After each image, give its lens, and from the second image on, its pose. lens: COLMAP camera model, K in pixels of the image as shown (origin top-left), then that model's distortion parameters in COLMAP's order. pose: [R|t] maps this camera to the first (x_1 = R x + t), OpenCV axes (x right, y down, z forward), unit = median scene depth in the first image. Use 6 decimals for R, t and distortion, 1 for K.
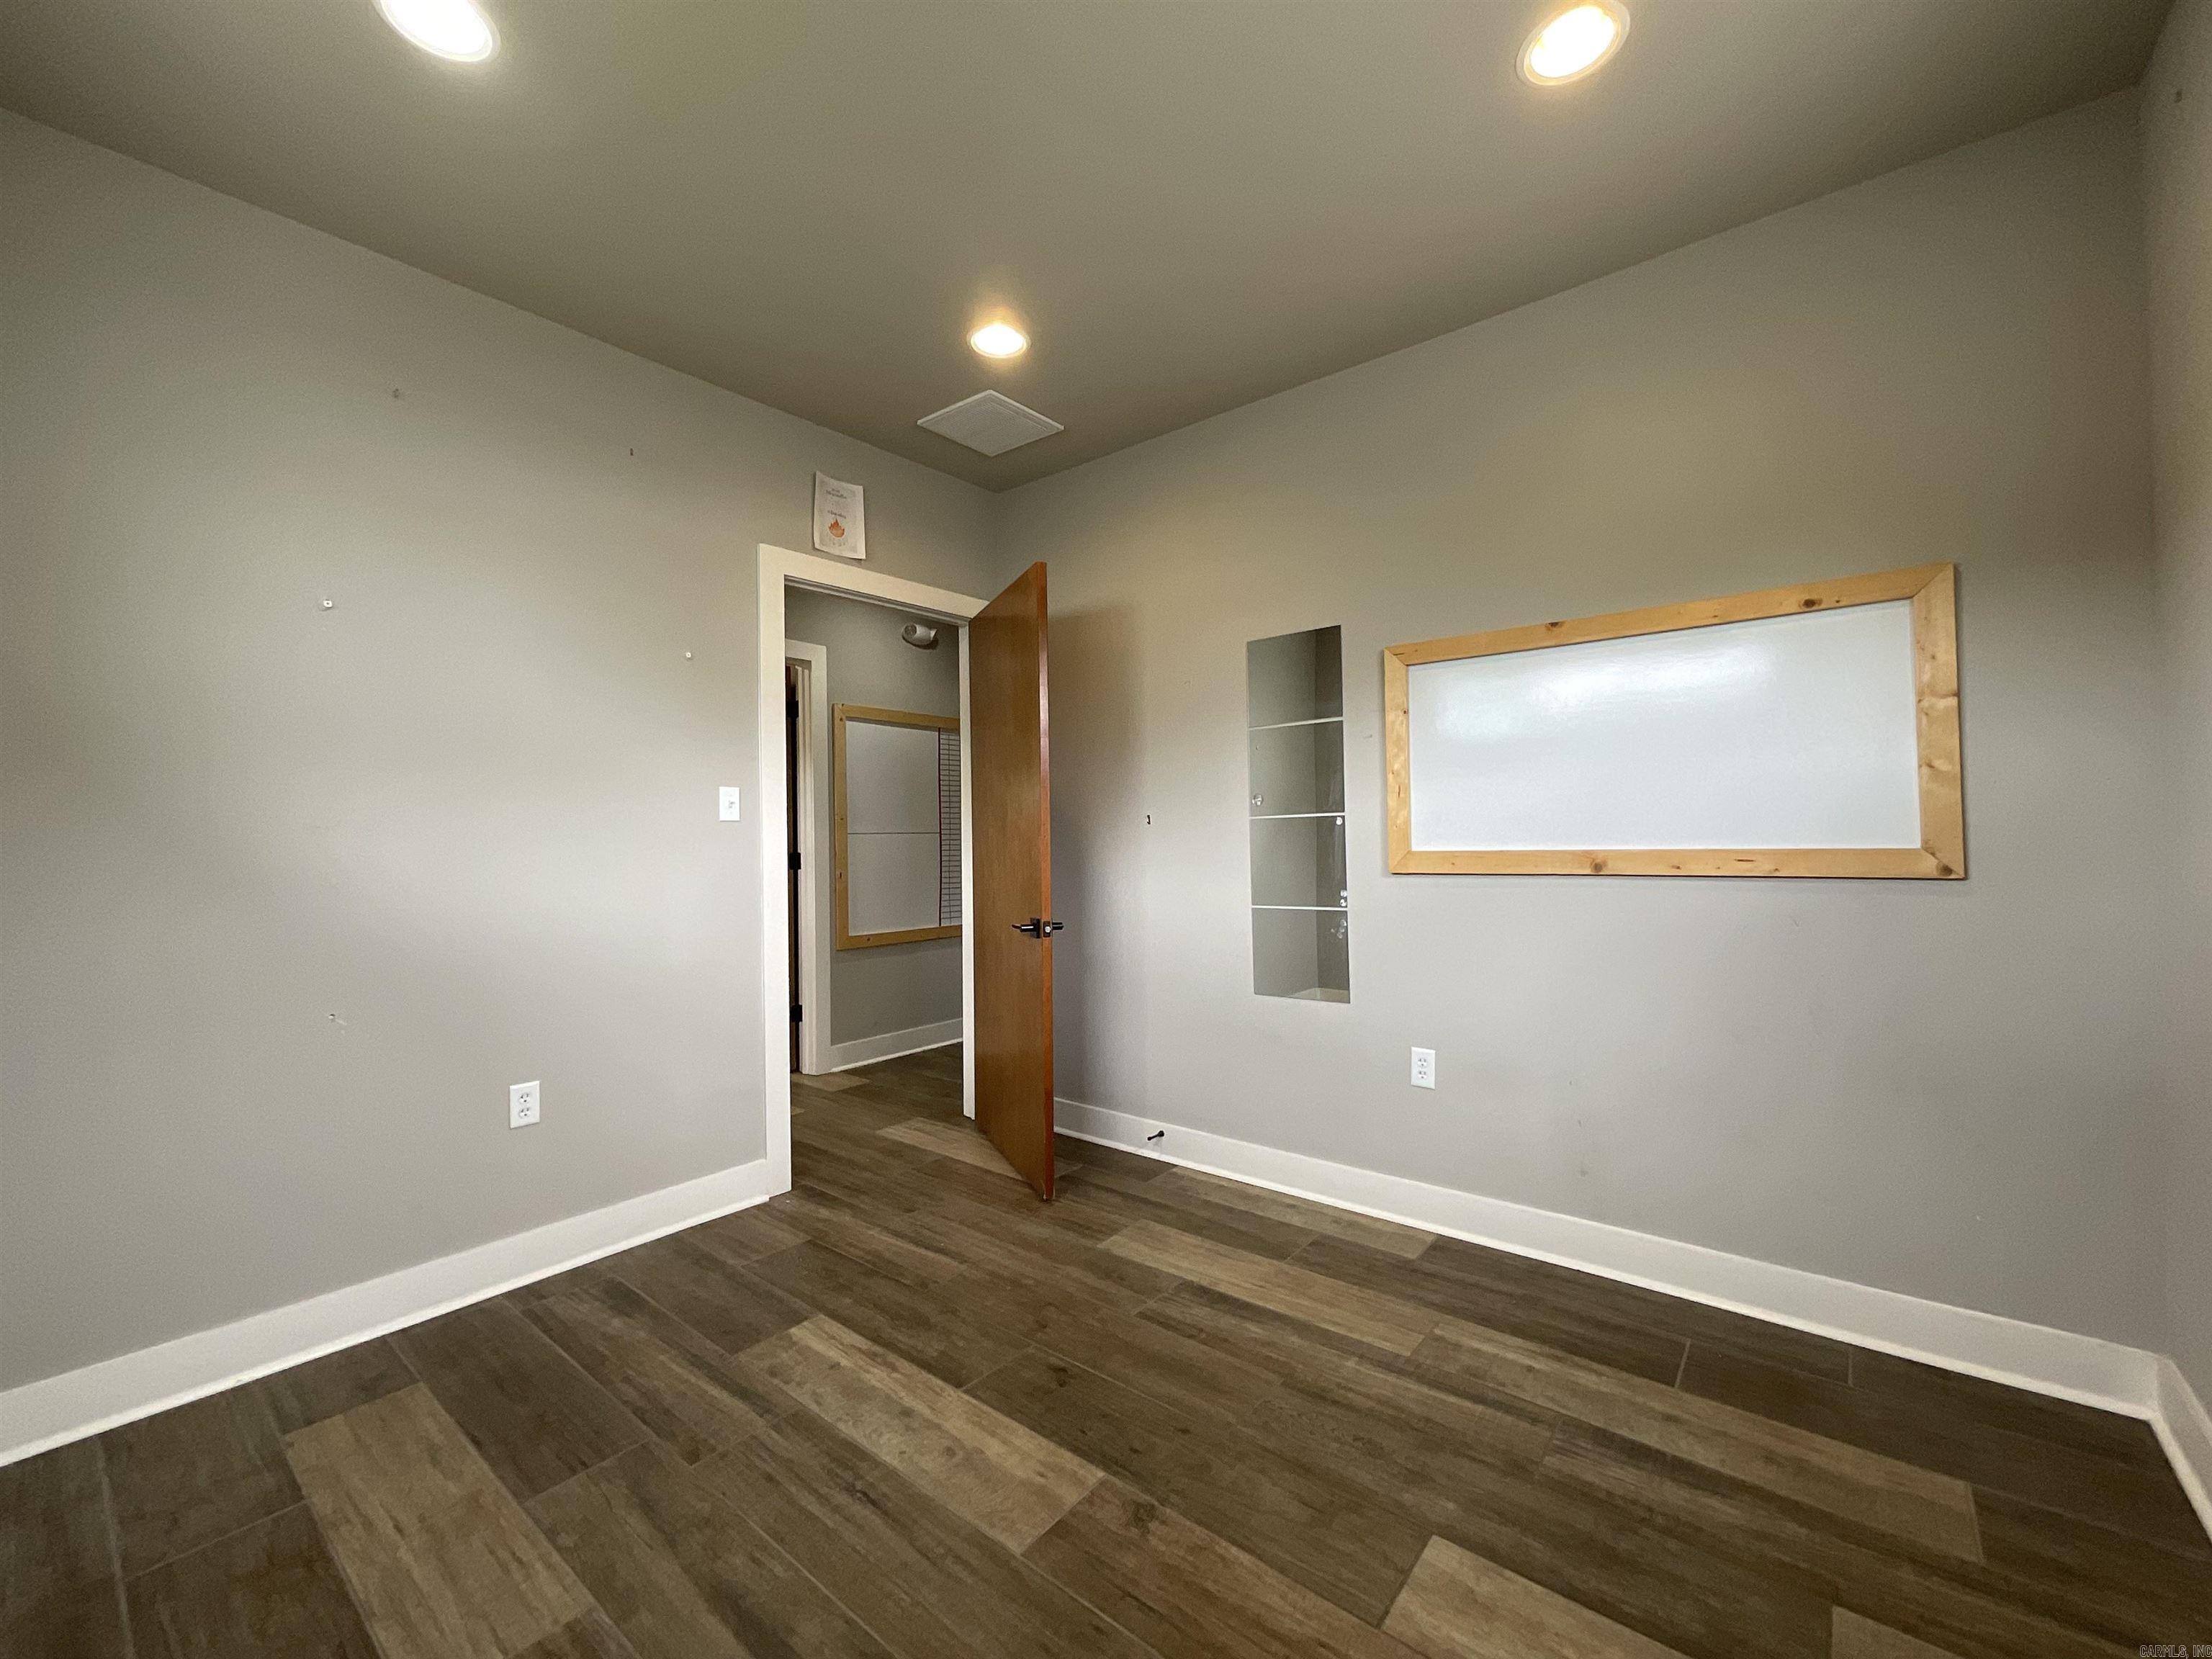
lens RADIAL K [[905.6, 0, 1103.1], [0, 905.6, 828.3], [0, 0, 1]] dist [0.002749, 0.000586]
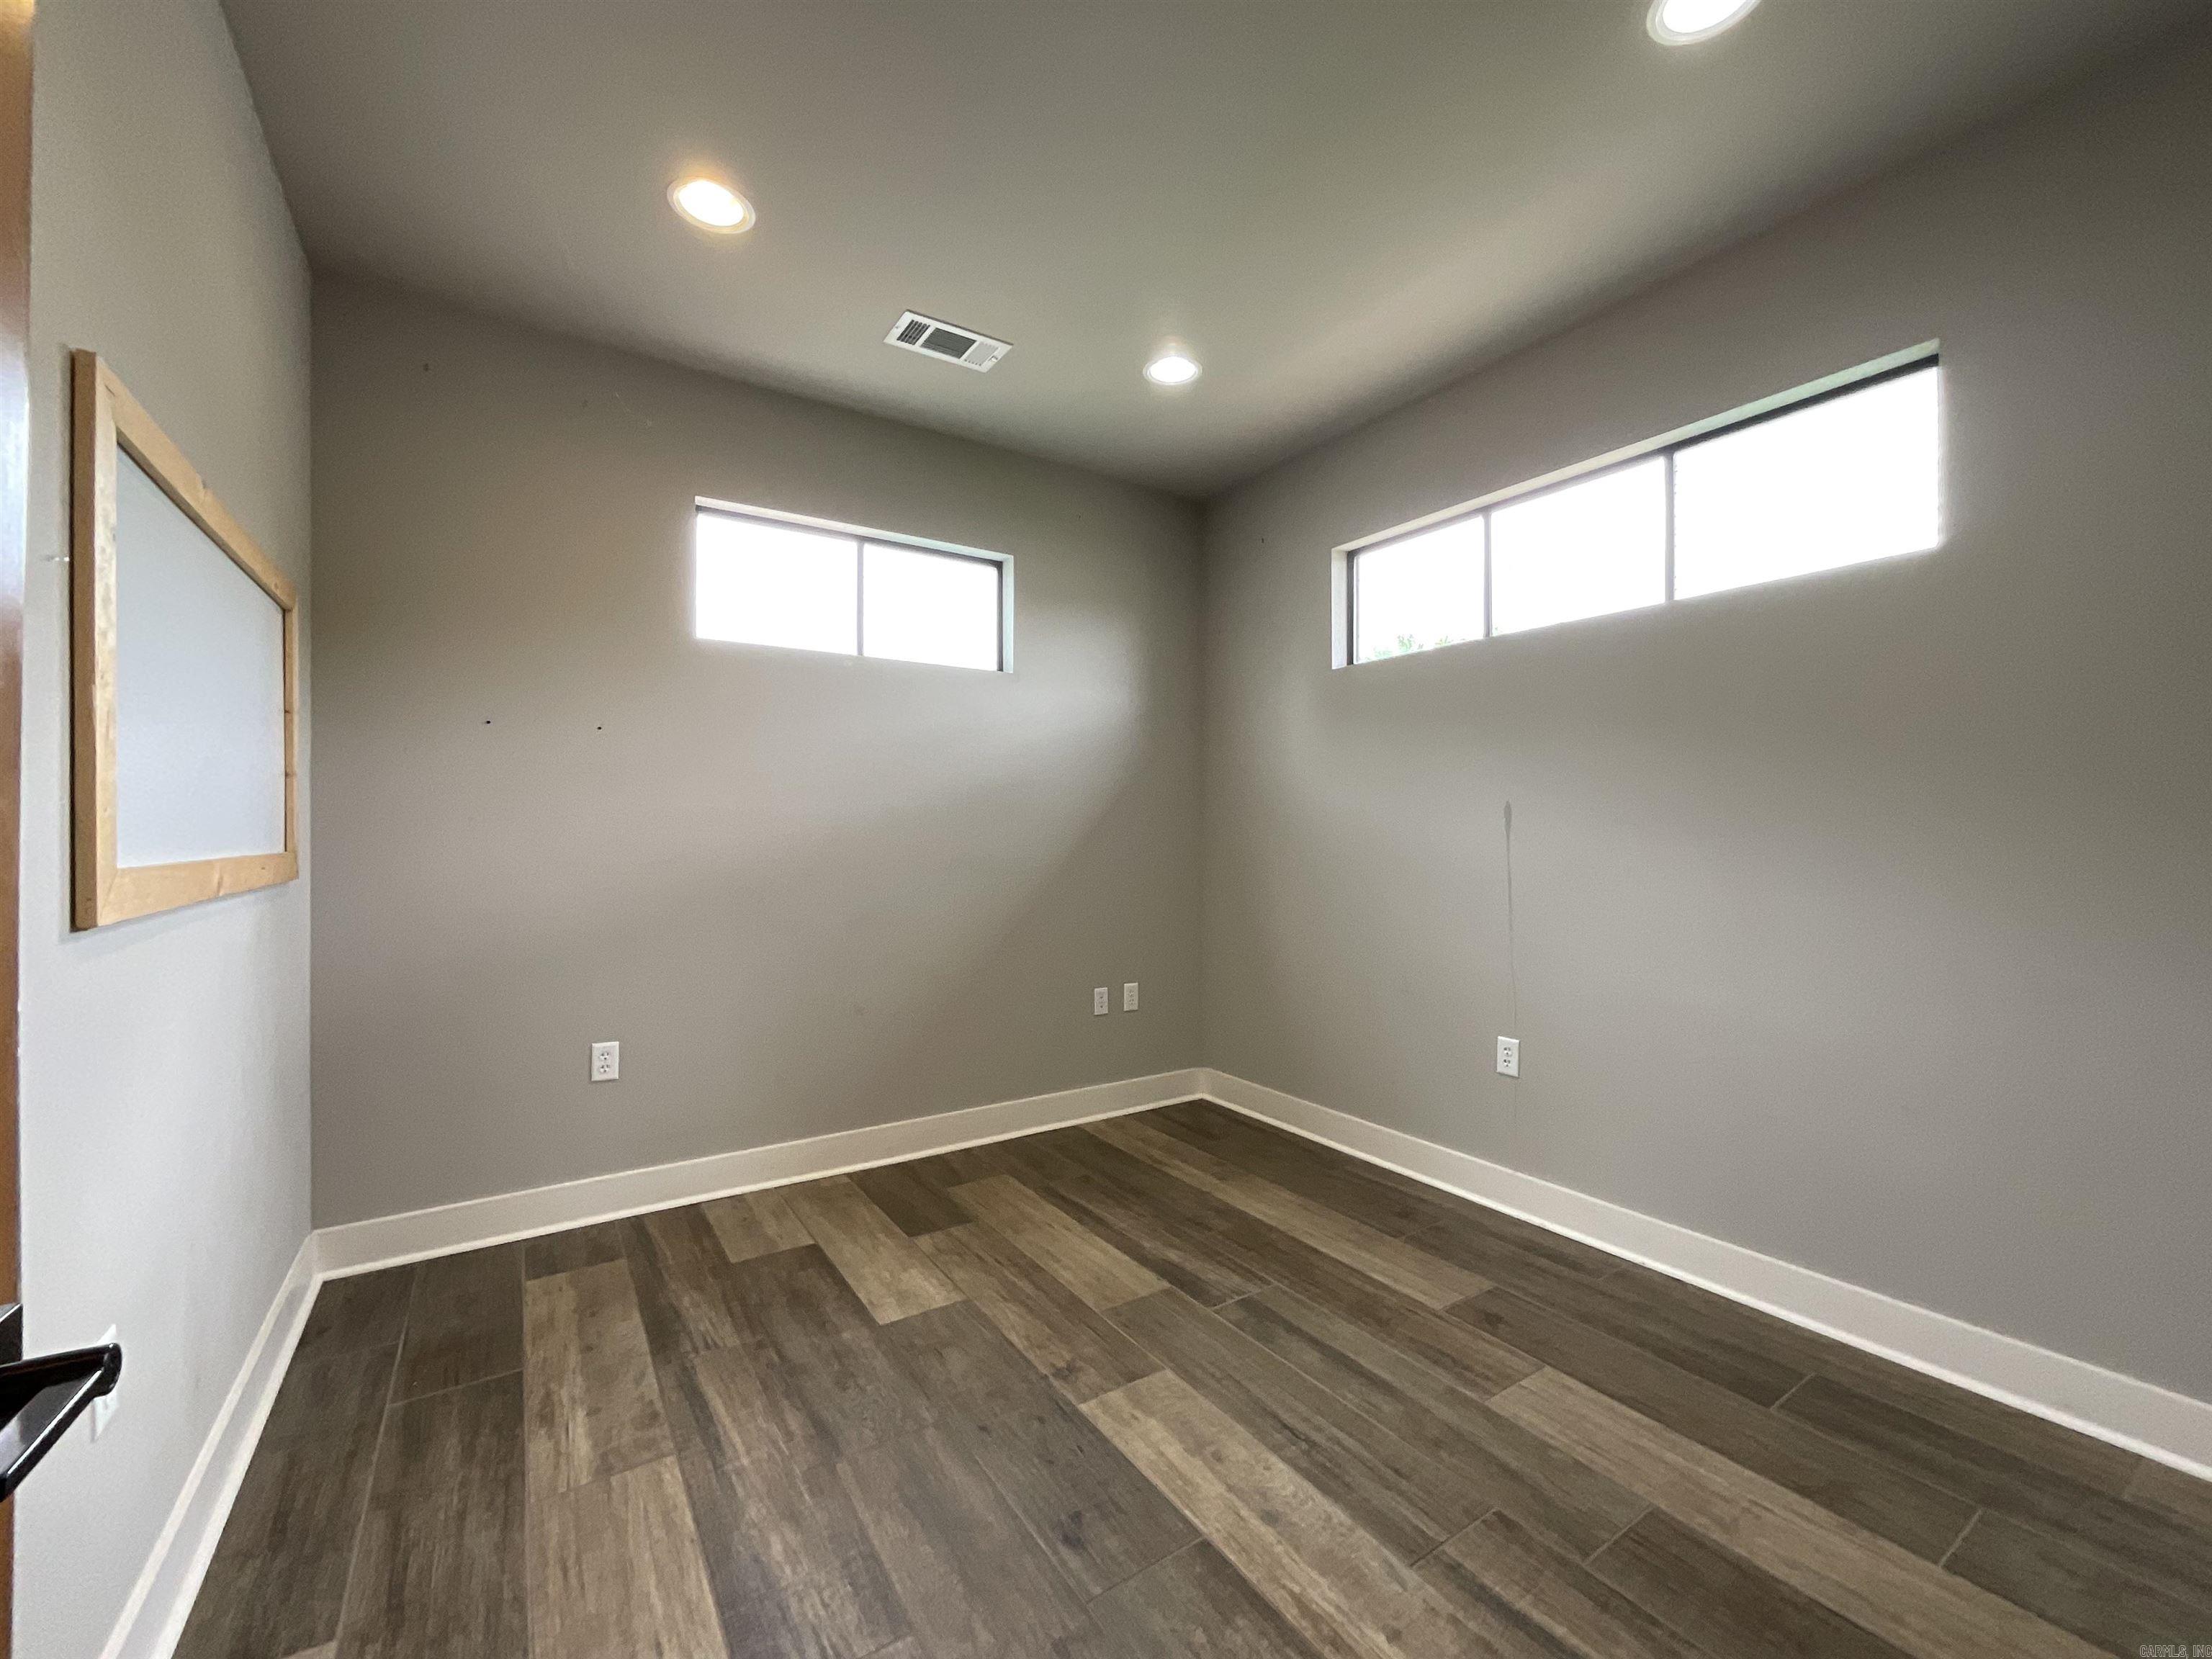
lens RADIAL K [[890.3, 0, 1105.1], [0, 890.3, 827.3], [0, 0, 1]] dist [0.020185, -0.008986]
pose [[-0.955769, 0.014647, 0.293755, -0.344183], [0.008646, 0.999727, -0.021717, 0.028766], [-0.293993, -0.018216, -0.955634, 1.957308]]
